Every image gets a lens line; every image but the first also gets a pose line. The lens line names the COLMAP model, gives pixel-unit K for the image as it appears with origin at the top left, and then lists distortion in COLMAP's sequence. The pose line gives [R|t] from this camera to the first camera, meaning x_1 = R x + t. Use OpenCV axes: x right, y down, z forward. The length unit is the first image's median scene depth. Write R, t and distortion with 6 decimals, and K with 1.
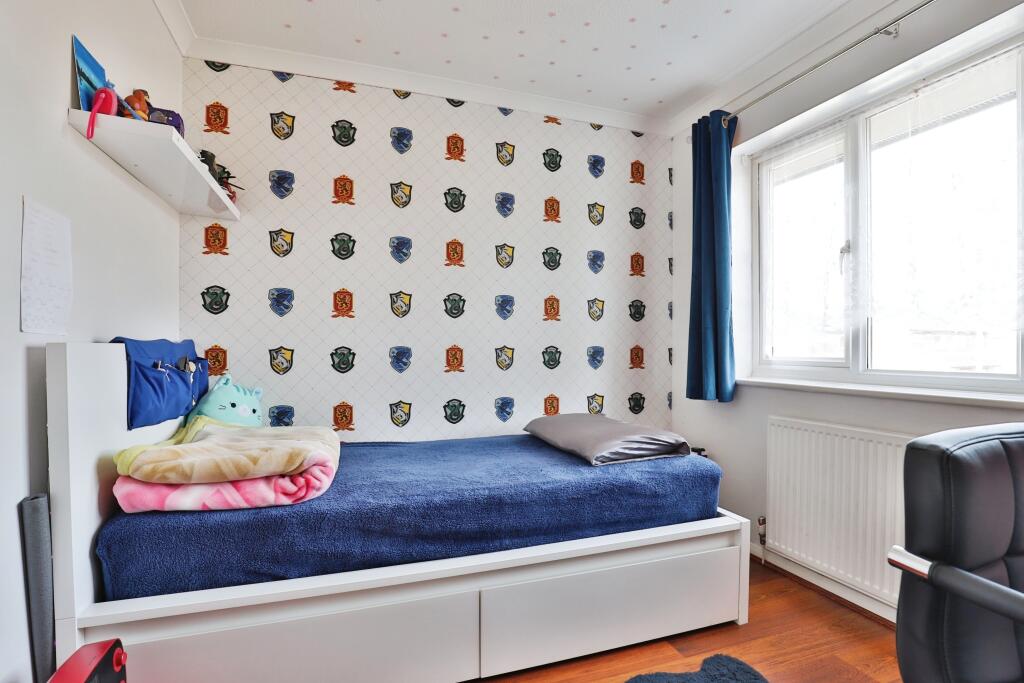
lens RADIAL K [[503.8, 0, 520.2], [0, 503.8, 353.3], [0, 0, 1]] dist [-0.026452, 0.002155]
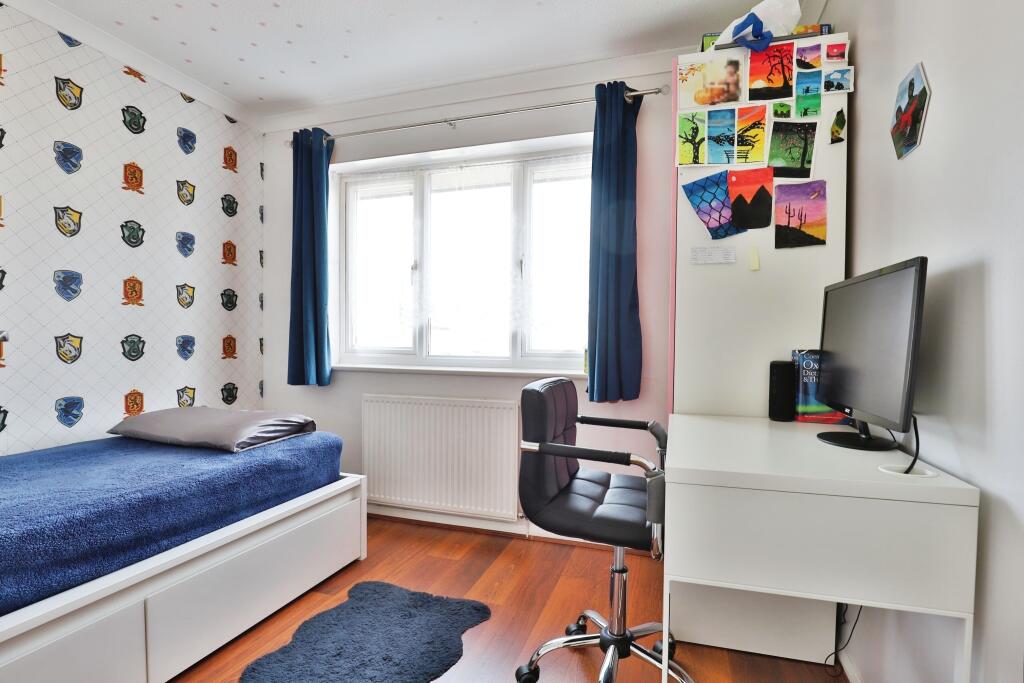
lens RADIAL K [[503.8, 0, 520.2], [0, 503.8, 353.3], [0, 0, 1]] dist [-0.026452, 0.002155]
pose [[0.613330, -0.012469, 0.789728, -0.258213], [-0.002165, 0.999845, 0.017468, 0.002005], [-0.789824, -0.012423, 0.613208, -0.068936]]
